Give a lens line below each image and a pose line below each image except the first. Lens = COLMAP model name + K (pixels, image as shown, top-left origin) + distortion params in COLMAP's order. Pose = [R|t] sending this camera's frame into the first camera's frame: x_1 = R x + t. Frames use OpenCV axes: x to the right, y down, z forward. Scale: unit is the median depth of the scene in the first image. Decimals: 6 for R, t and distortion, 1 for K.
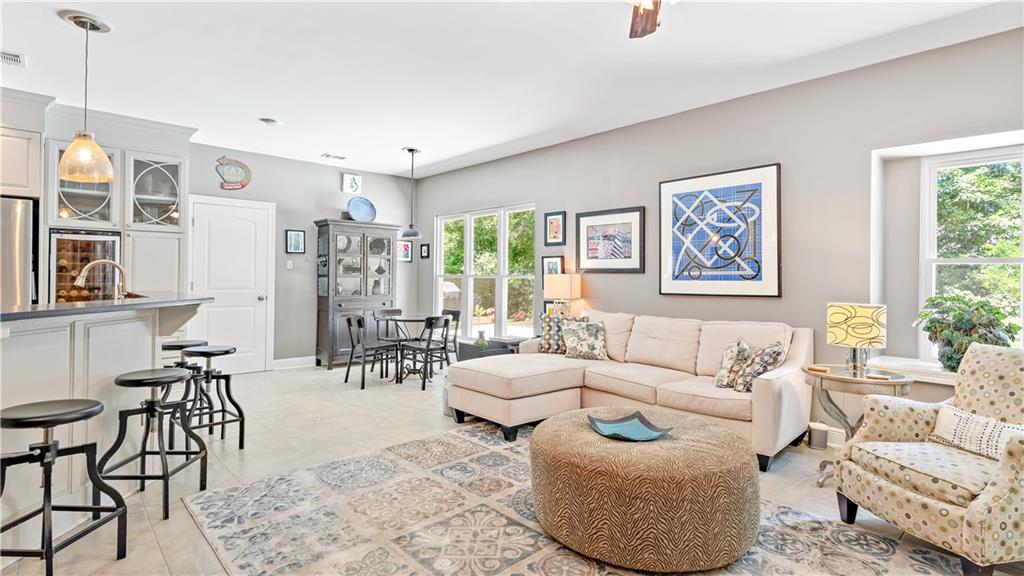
lens RADIAL K [[502.4, 0, 504.7], [0, 502.4, 270.9], [0, 0, 1]] dist [-0.000677, -0.000386]
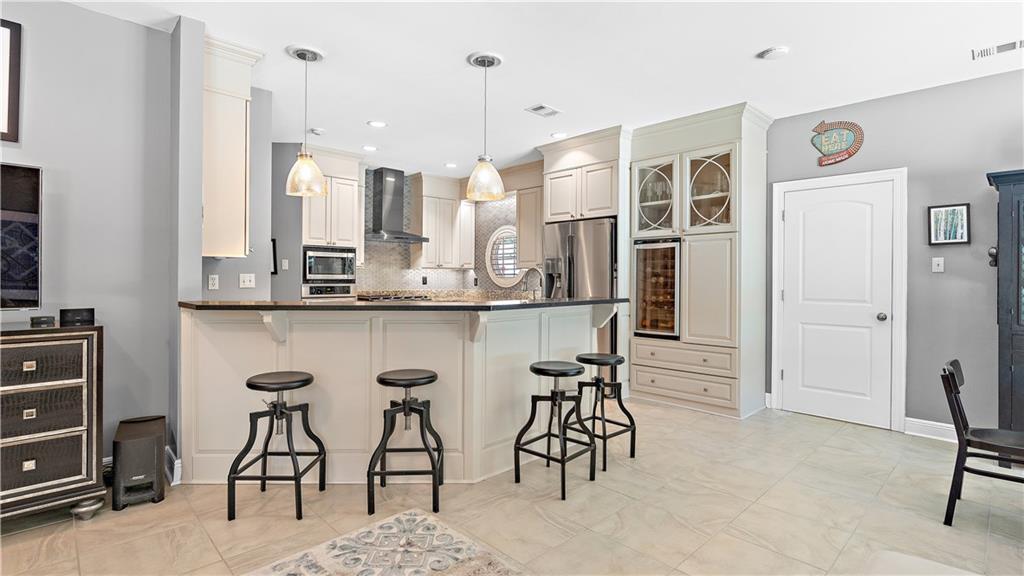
lens RADIAL K [[484.4, 0, 509.3], [0, 484.4, 279.8], [0, 0, 1]] dist [-0.003496, 0.002727]
pose [[0.034252, -0.004713, -0.999402, 0.169162], [0.006416, 0.999969, -0.004496, 0.007146], [0.999393, -0.006258, 0.034281, 0.625115]]
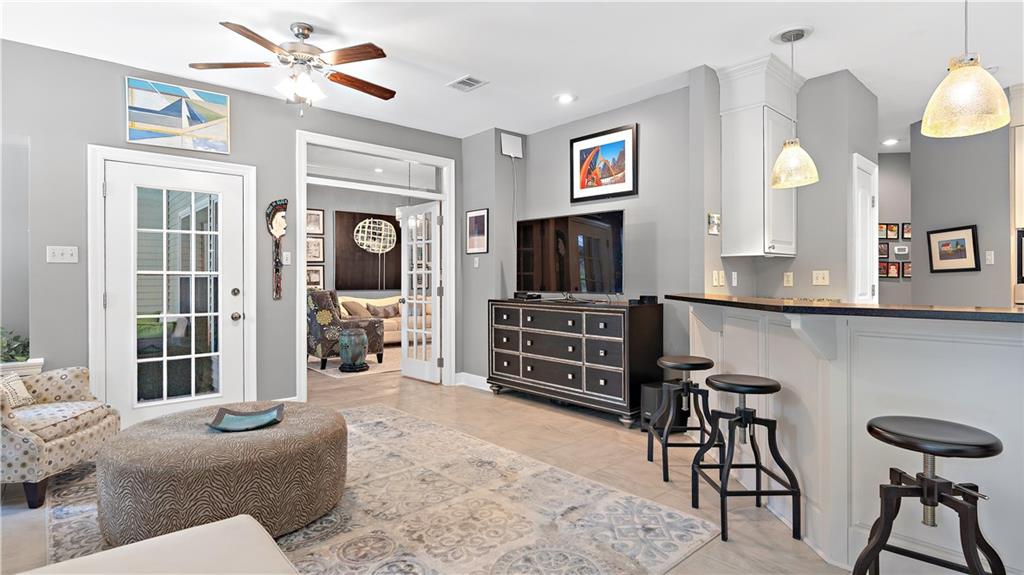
lens RADIAL K [[518.9, 0, 515.0], [0, 518.9, 279.6], [0, 0, 1]] dist [-0.003076, -0.000279]
pose [[-0.999970, -0.007669, 0.000960, -0.149663], [-0.007681, 0.999886, -0.013019, 0.019211], [-0.000861, -0.013026, -0.999915, 1.035232]]
